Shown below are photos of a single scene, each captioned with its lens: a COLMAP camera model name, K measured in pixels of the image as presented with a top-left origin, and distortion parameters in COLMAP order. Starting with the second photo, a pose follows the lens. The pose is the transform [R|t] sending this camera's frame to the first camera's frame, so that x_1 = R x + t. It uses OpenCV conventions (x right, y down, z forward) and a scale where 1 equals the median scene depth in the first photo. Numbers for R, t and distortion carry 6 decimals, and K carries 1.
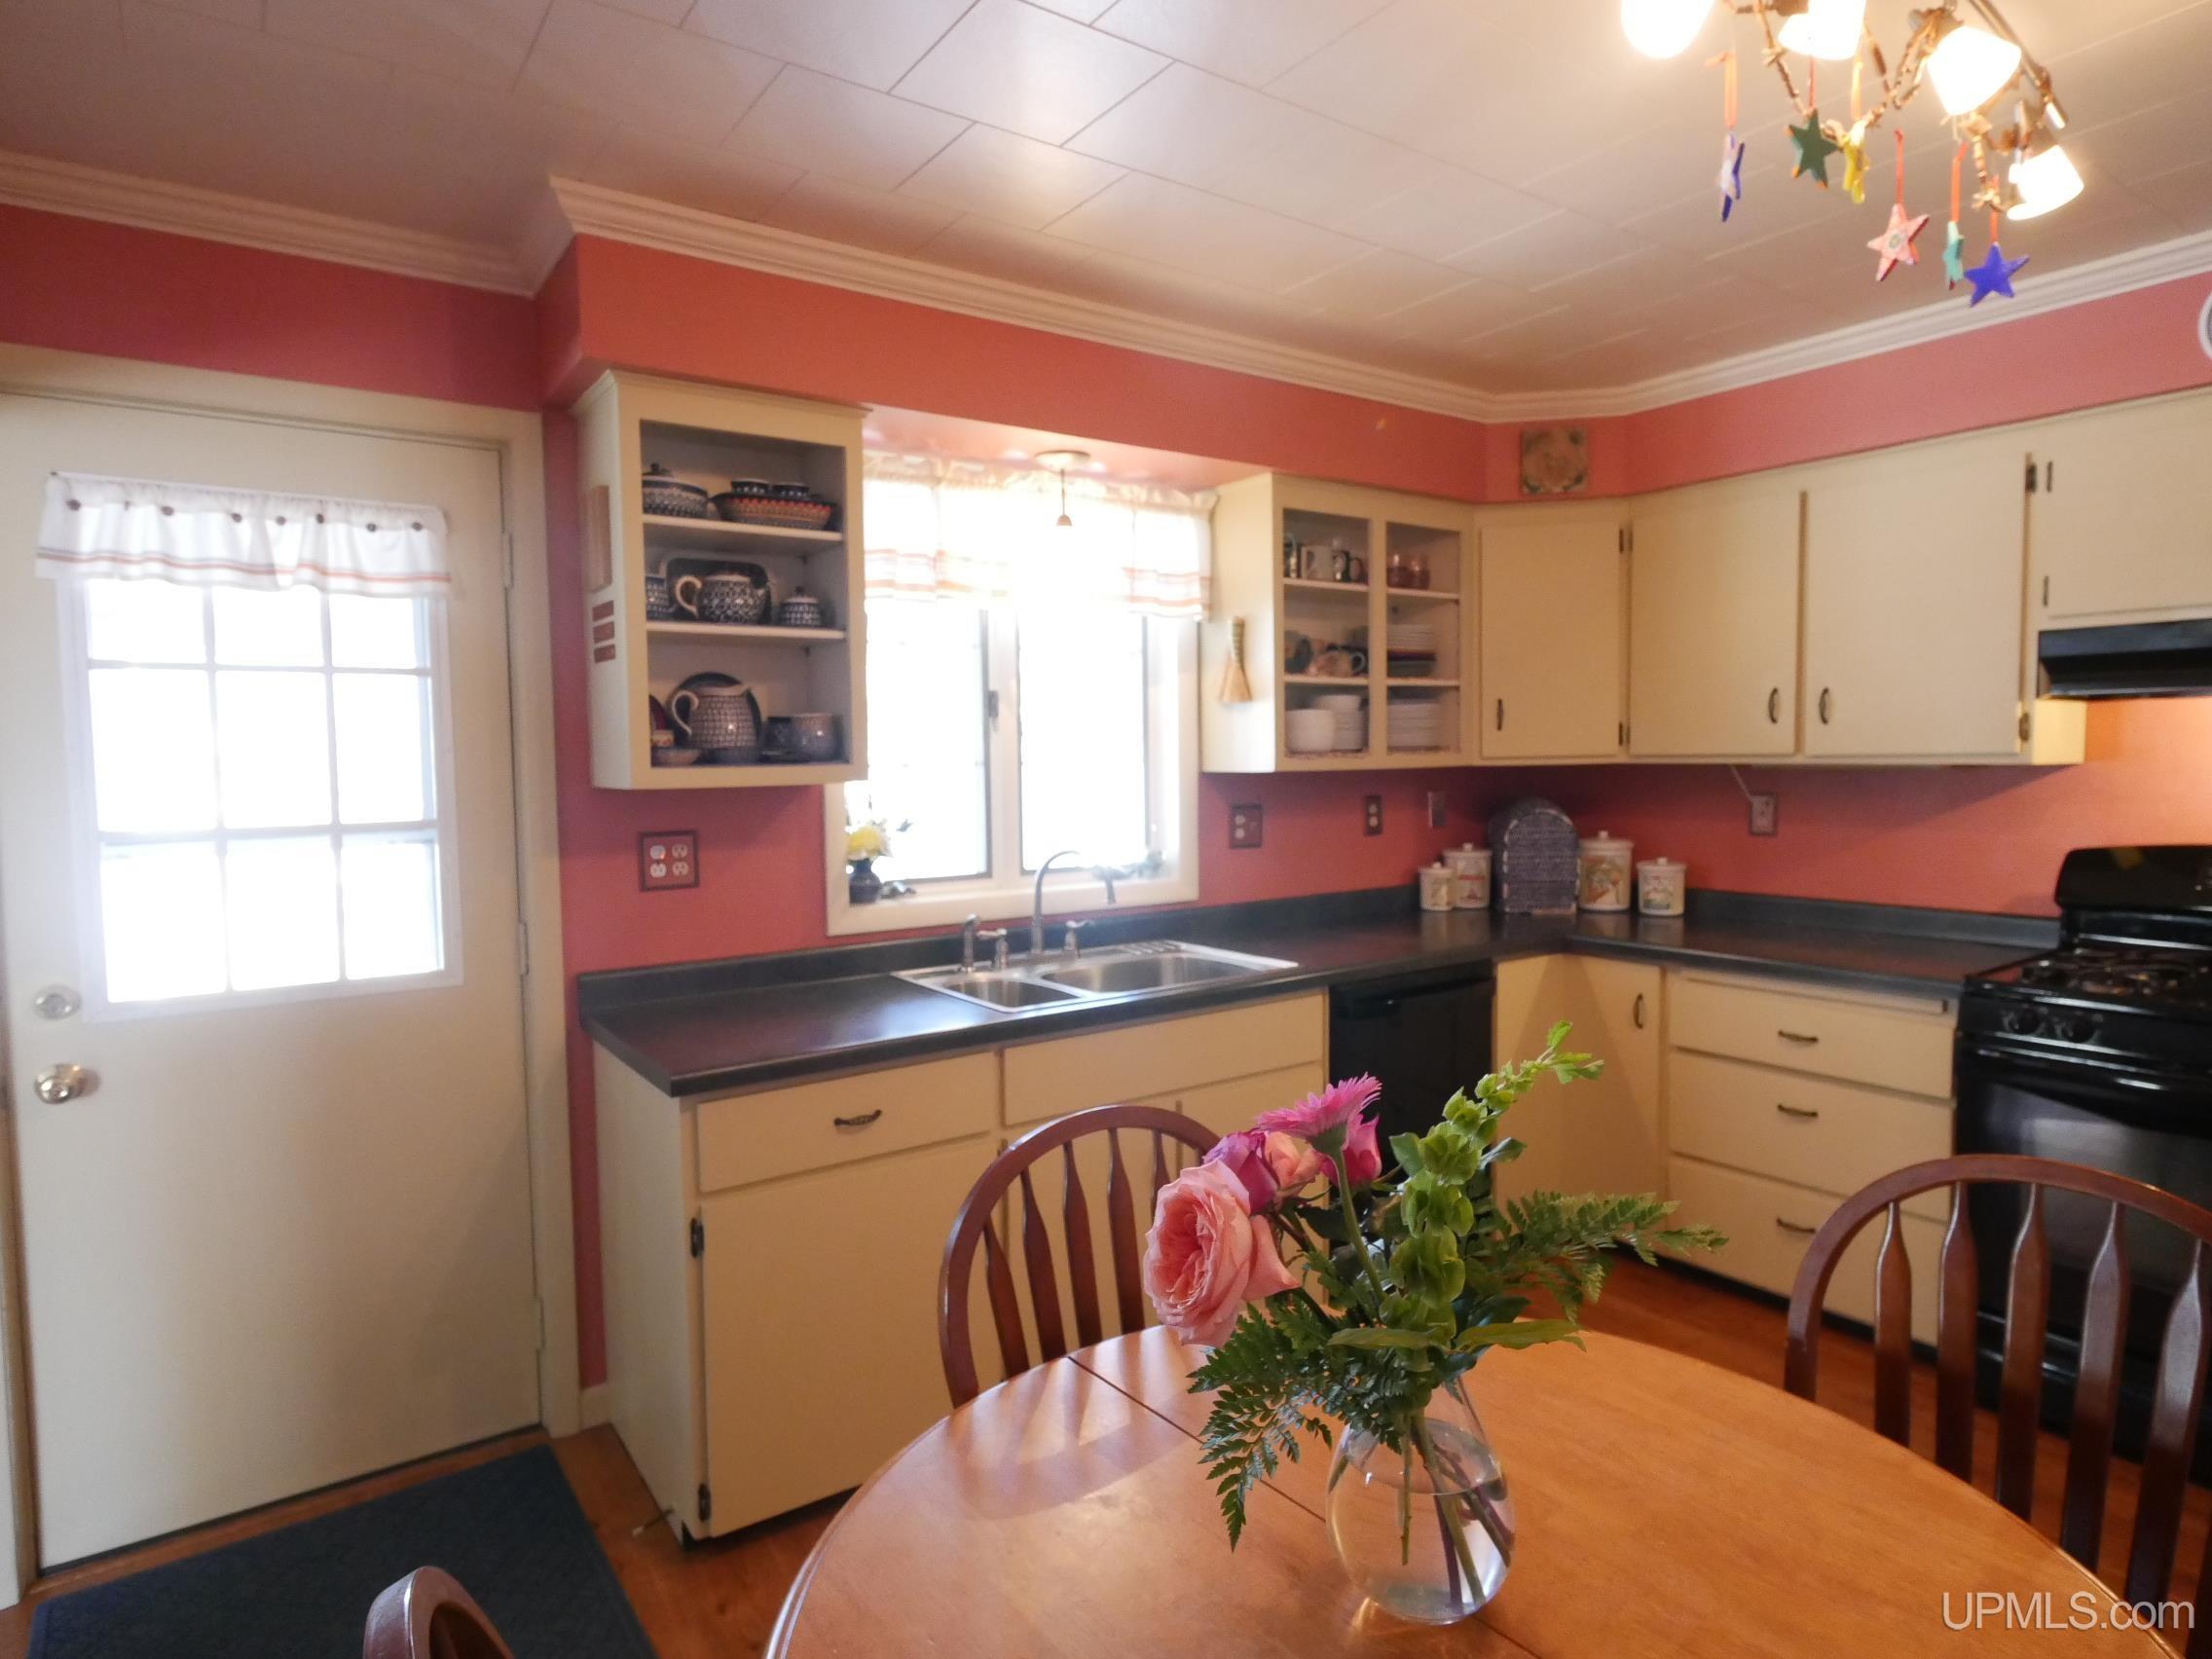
lens RADIAL K [[1245.5, 0, 1106.0], [0, 1245.5, 829.5], [0, 0, 1]] dist [-0.003533, -0.001201]
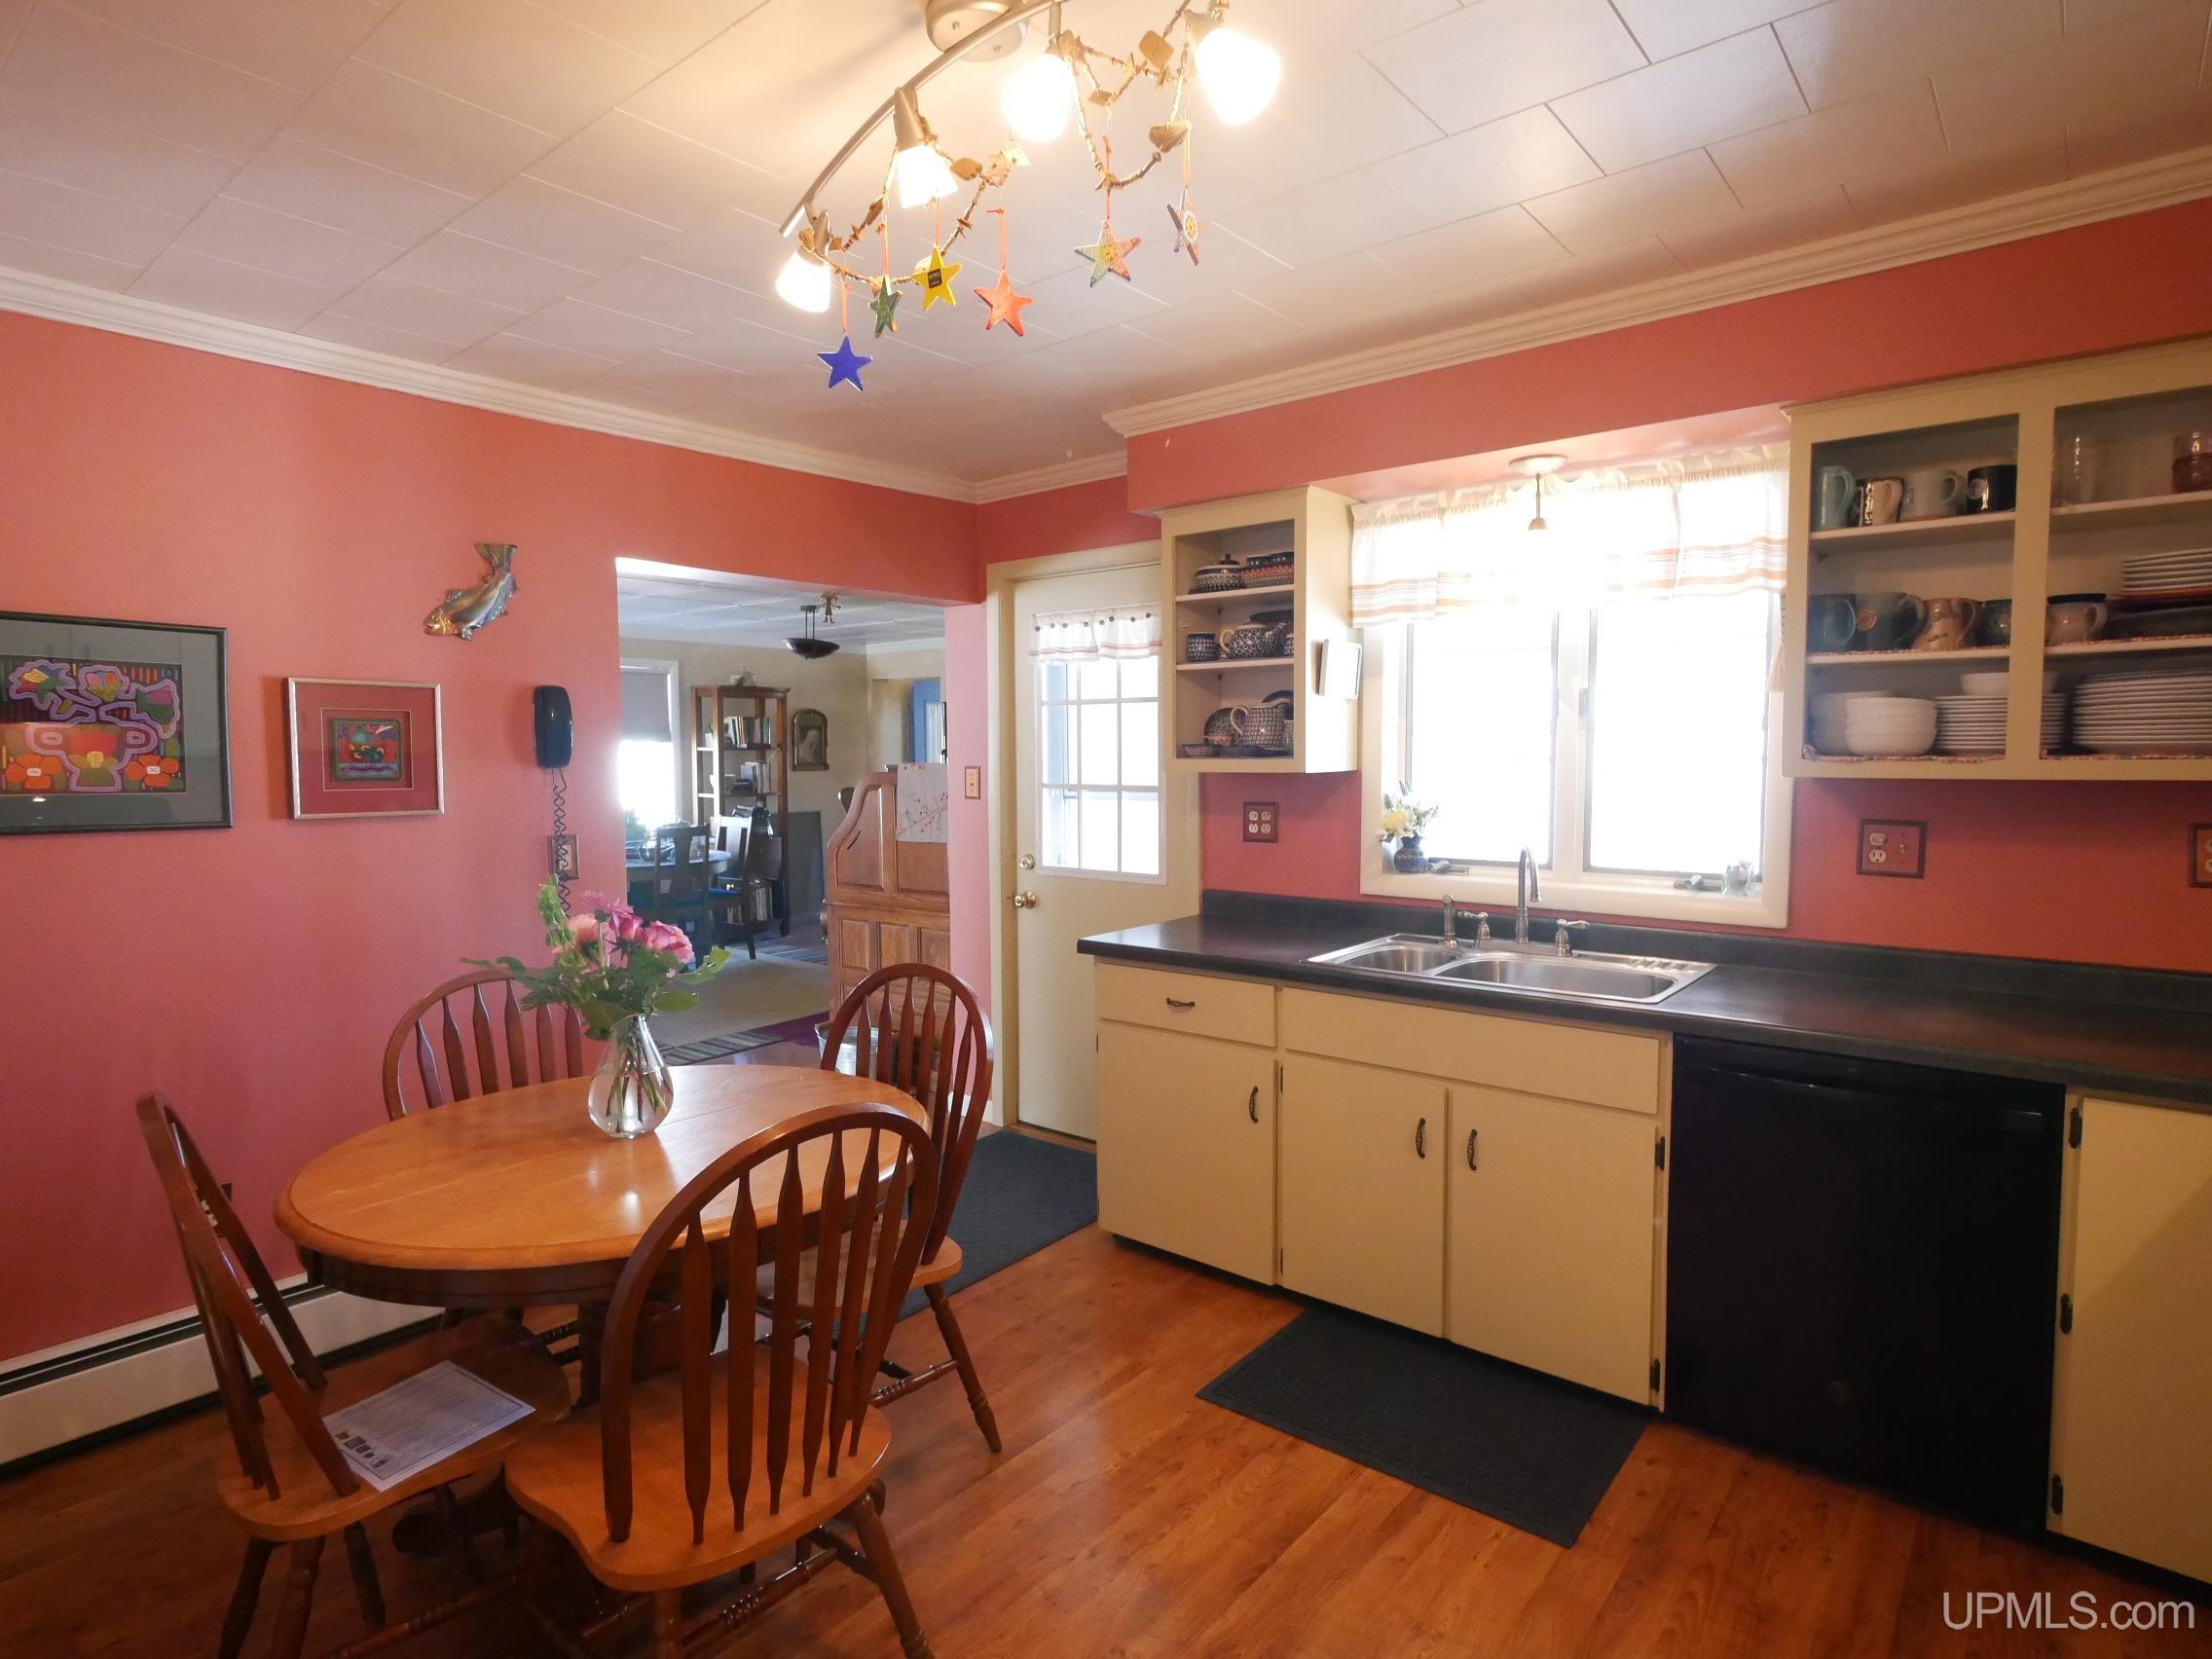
lens RADIAL K [[1163.9, 0, 1106.0], [0, 1163.9, 829.5], [0, 0, 1]] dist [-0.000285, 0.000574]
pose [[0.273193, 0.080952, -0.958547, 0.809058], [-0.055451, 0.996121, 0.068322, -0.044030], [0.960360, 0.034488, 0.276623, 0.407925]]
